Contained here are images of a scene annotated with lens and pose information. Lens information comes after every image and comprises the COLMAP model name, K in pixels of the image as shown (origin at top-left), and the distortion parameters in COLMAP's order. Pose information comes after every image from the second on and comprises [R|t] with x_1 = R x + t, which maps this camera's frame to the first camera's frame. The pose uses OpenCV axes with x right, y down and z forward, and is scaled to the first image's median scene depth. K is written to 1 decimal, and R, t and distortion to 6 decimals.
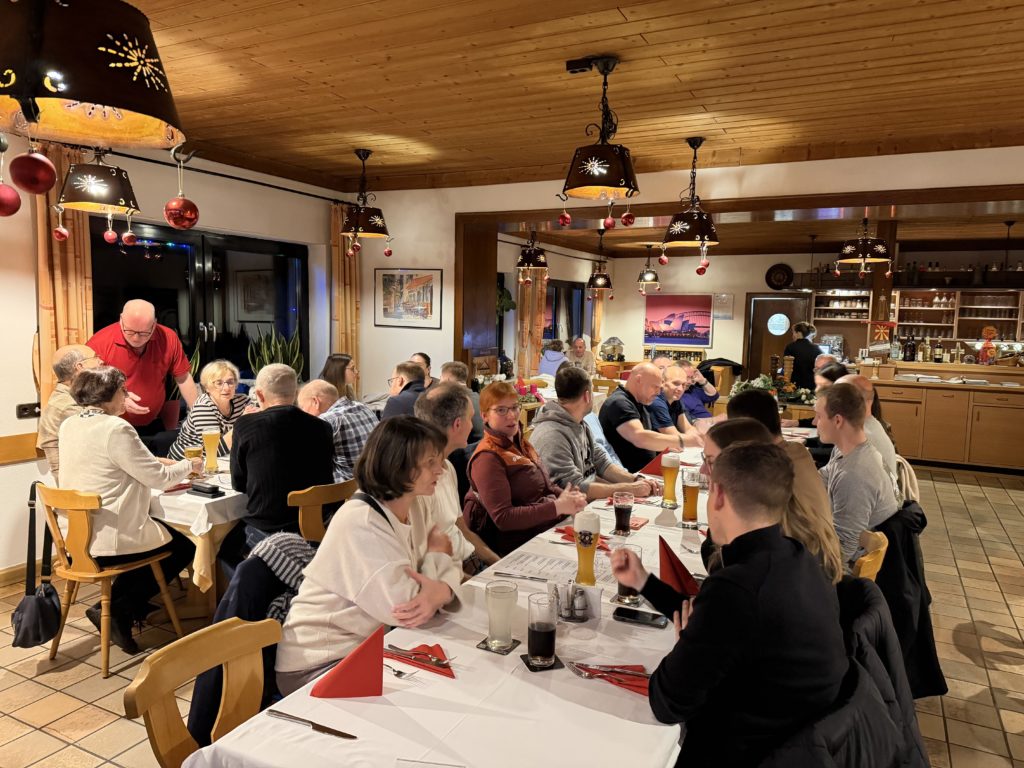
lens RADIAL K [[731.4, 0, 518.5], [0, 731.4, 384.0], [0, 0, 1]] dist [-0.009808, -0.008472]
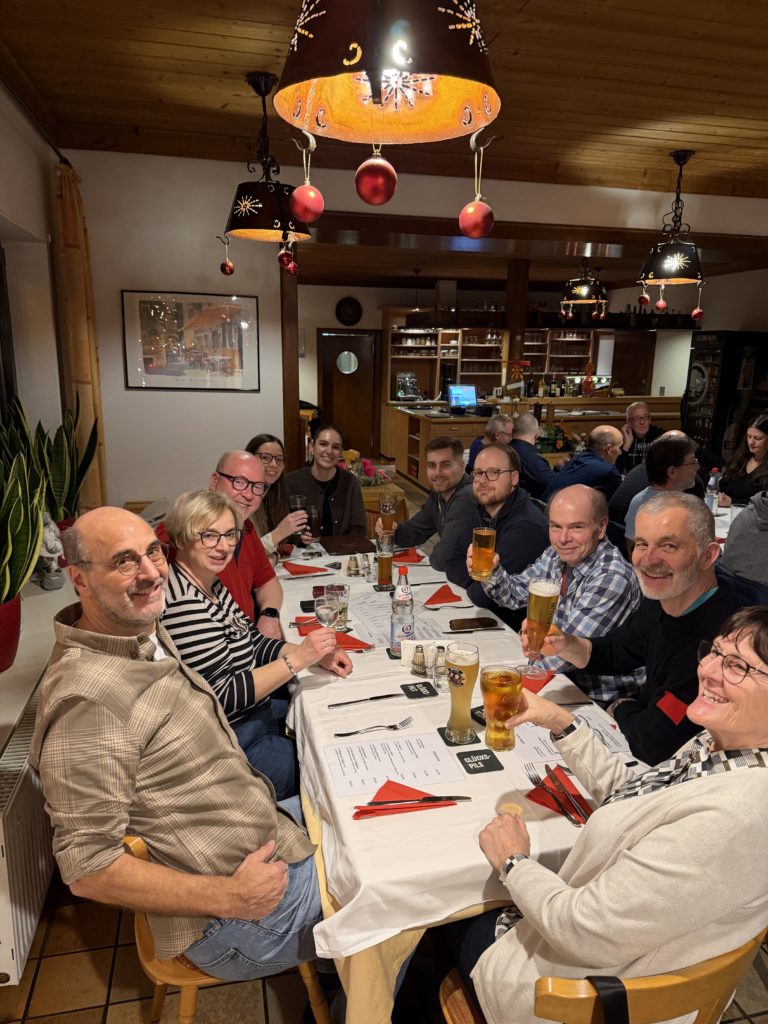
lens RADIAL K [[731.4, 0, 386.0], [0, 731.4, 515.7], [0, 0, 1]] dist [-0.009808, -0.008472]
pose [[0.749067, -0.156829, 0.643664, -0.354019], [0.068849, 0.984744, 0.159809, -0.046970], [-0.658907, -0.075392, 0.748436, 0.326181]]
